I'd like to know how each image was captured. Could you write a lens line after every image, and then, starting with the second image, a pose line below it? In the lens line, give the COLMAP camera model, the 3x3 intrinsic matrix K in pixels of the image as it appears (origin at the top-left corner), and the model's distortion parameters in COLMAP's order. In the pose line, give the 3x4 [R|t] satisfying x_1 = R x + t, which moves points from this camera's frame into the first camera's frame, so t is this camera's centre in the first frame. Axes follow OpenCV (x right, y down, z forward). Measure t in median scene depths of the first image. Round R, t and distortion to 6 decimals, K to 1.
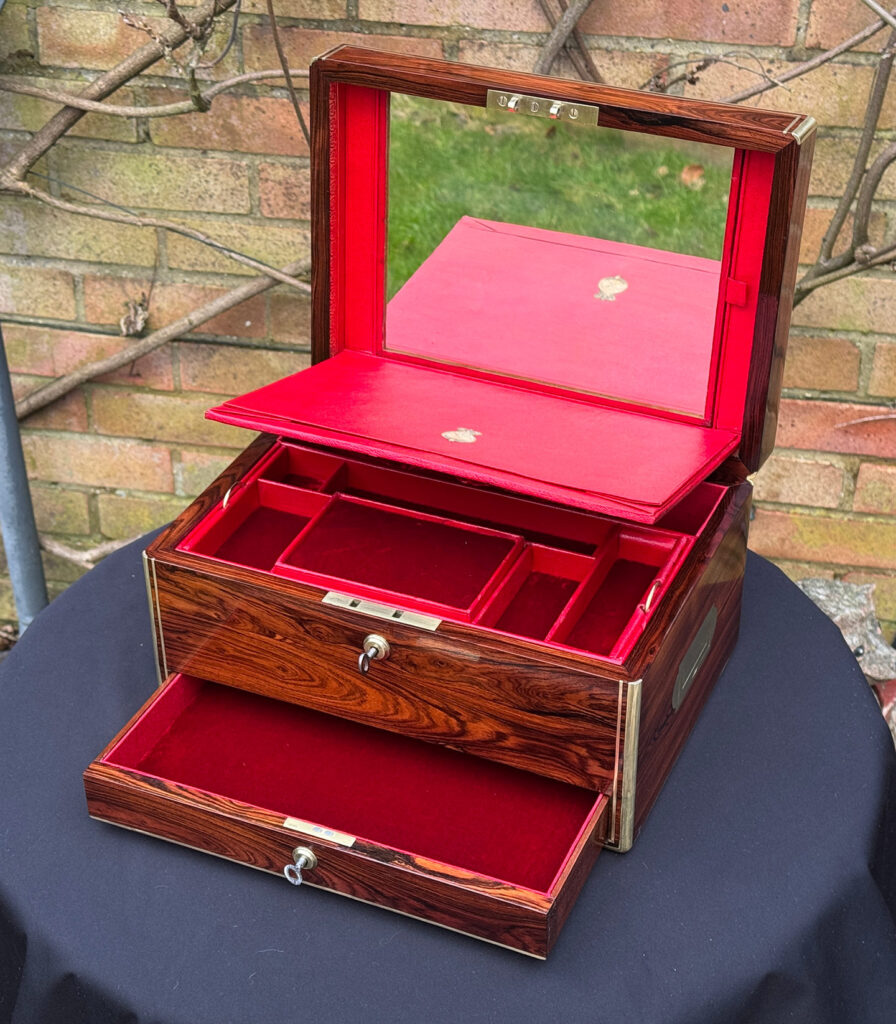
lens RADIAL K [[1918.4, 0, 449.1], [0, 1918.4, 513.1], [0, 0, 1]] dist [0.136137, -0.016236]
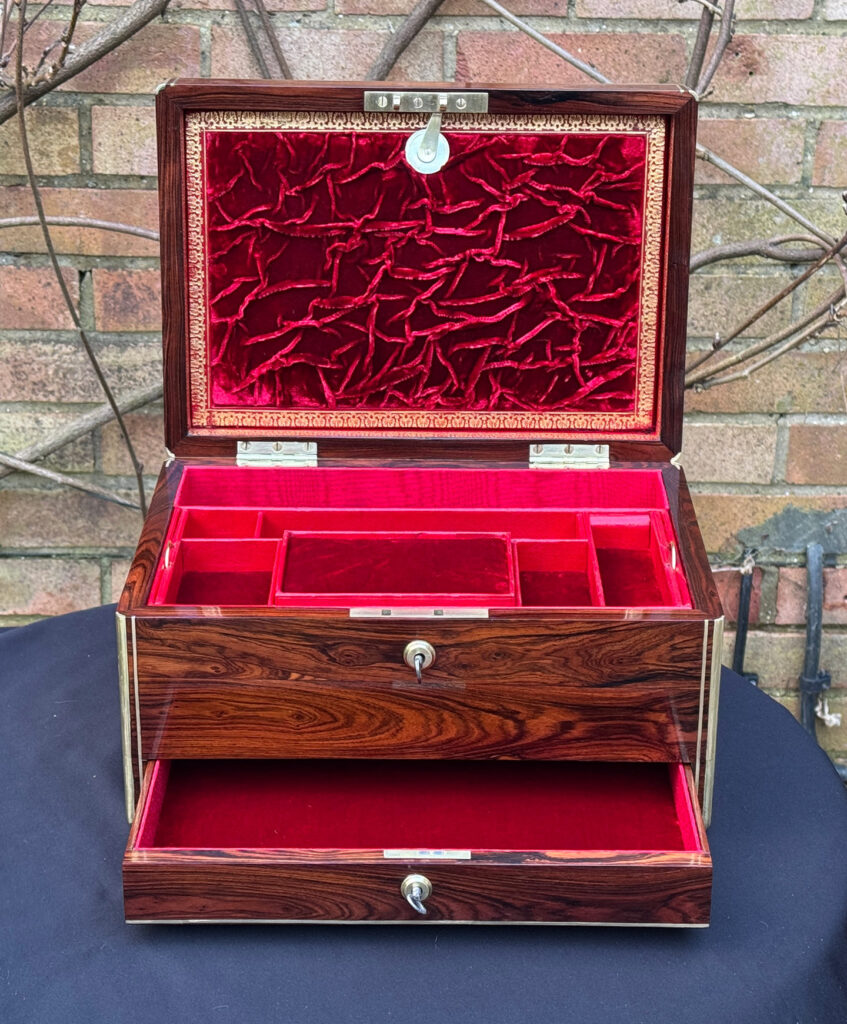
lens RADIAL K [[2181.4, 0, 424.0], [0, 2181.4, 486.1], [0, 0, 1]] dist [0.085799, 0.229121]
pose [[0.916087, -0.137263, 0.376753, -0.395778], [0.211357, 0.963756, -0.162795, 0.154633], [-0.340753, 0.228764, 0.911896, 0.045998]]
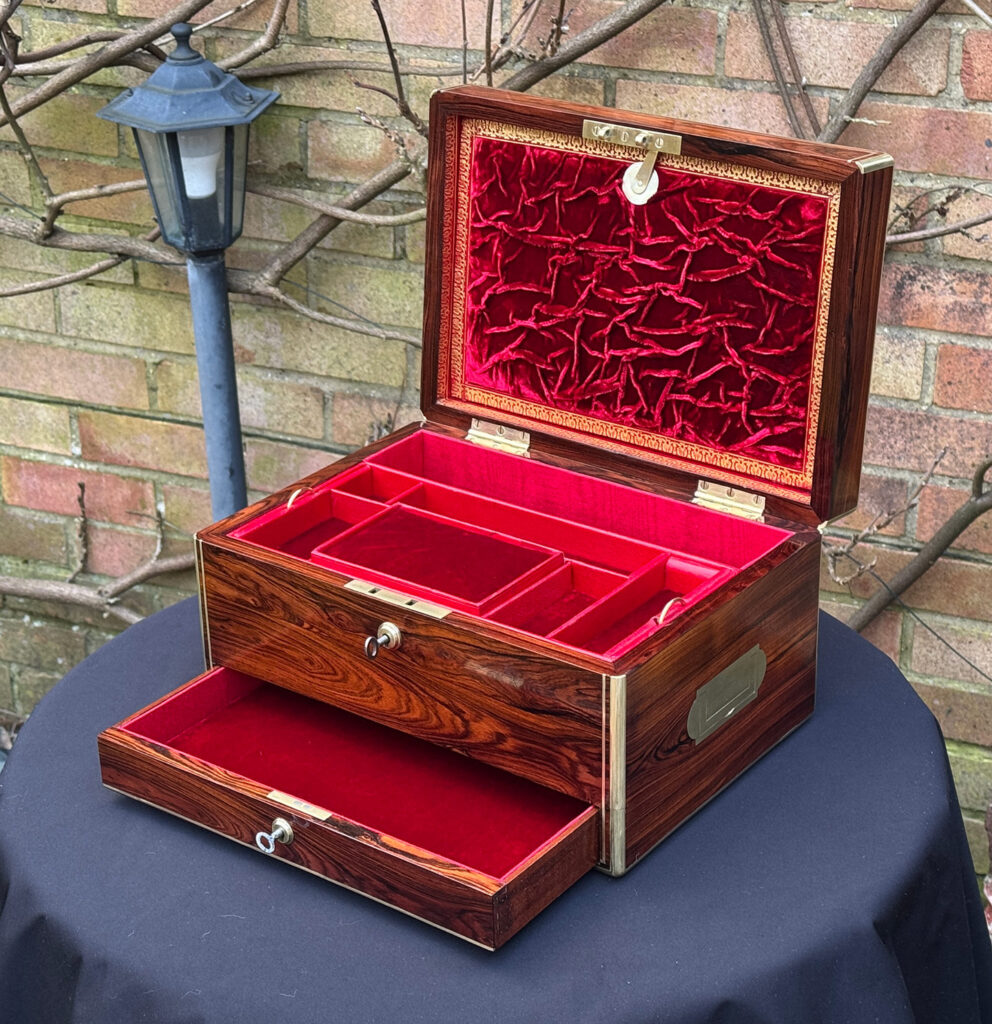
lens RADIAL K [[2201.4, 0, 511.7], [0, 2201.4, 468.4], [0, 0, 1]] dist [0.114411, 0.276330]
pose [[0.975686, 0.078662, -0.204571, 0.241395], [-0.112730, 0.980559, -0.160611, 0.155034], [0.187960, 0.179767, 0.965585, -0.101141]]
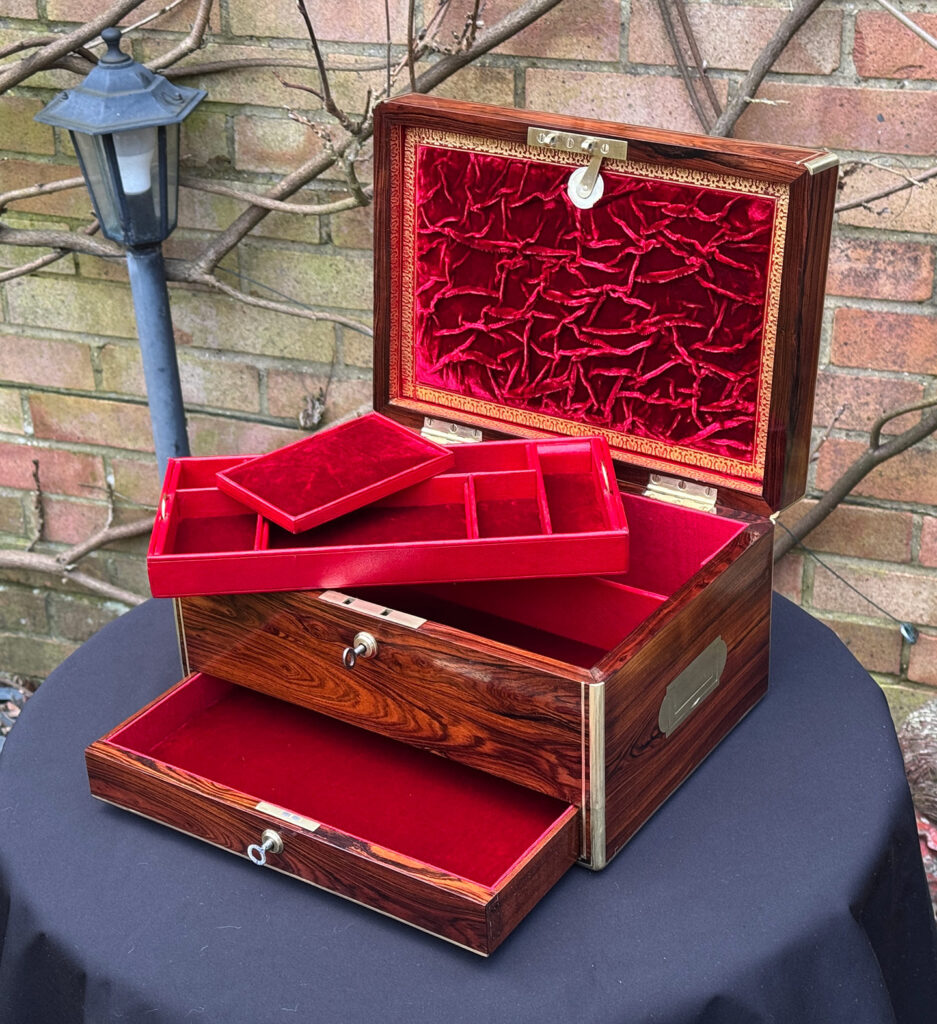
lens RADIAL K [[1918.9, 0, 446.2], [0, 1918.9, 500.7], [0, 0, 1]] dist [0.138408, 0.015869]
pose [[0.983243, 0.050838, -0.175066, 0.173208], [-0.069968, 0.992019, -0.104896, 0.094342], [0.168337, 0.115387, 0.978953, -0.003611]]
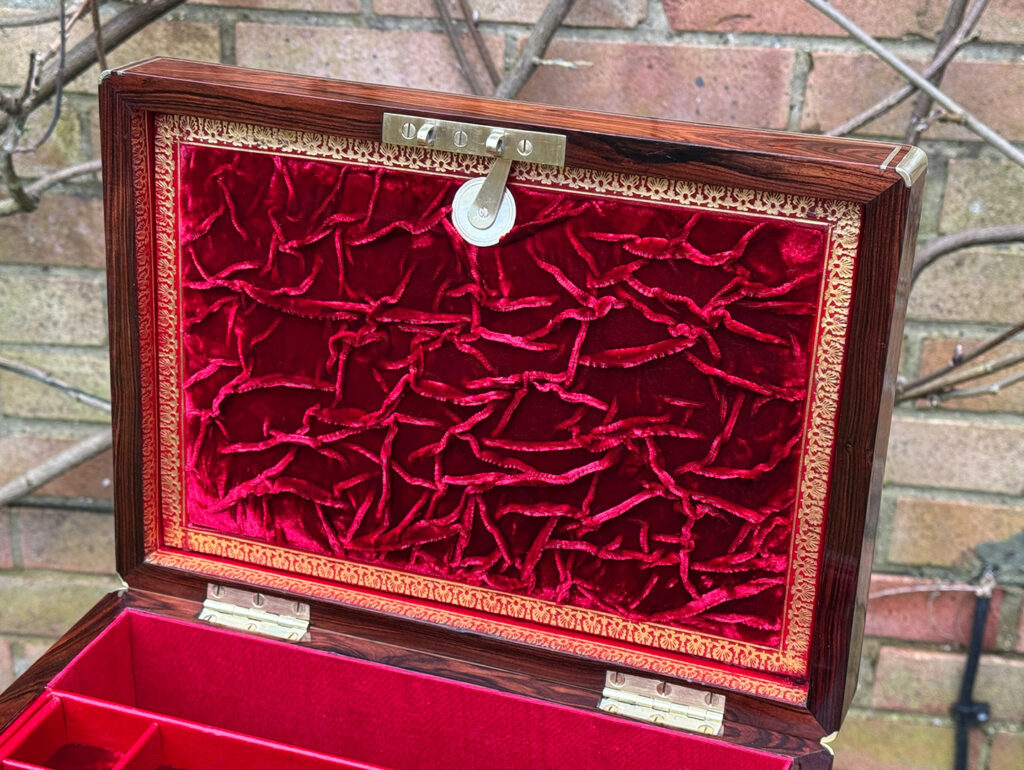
lens RADIAL K [[1835.0, 0, 474.1], [0, 1835.0, 418.8], [0, 0, 1]] dist [0.136705, 0.101659]
pose [[0.998818, -0.013196, 0.046790, 0.021199], [0.018889, 0.992178, -0.123391, -0.051767], [-0.044796, 0.124129, 0.991254, 0.439505]]
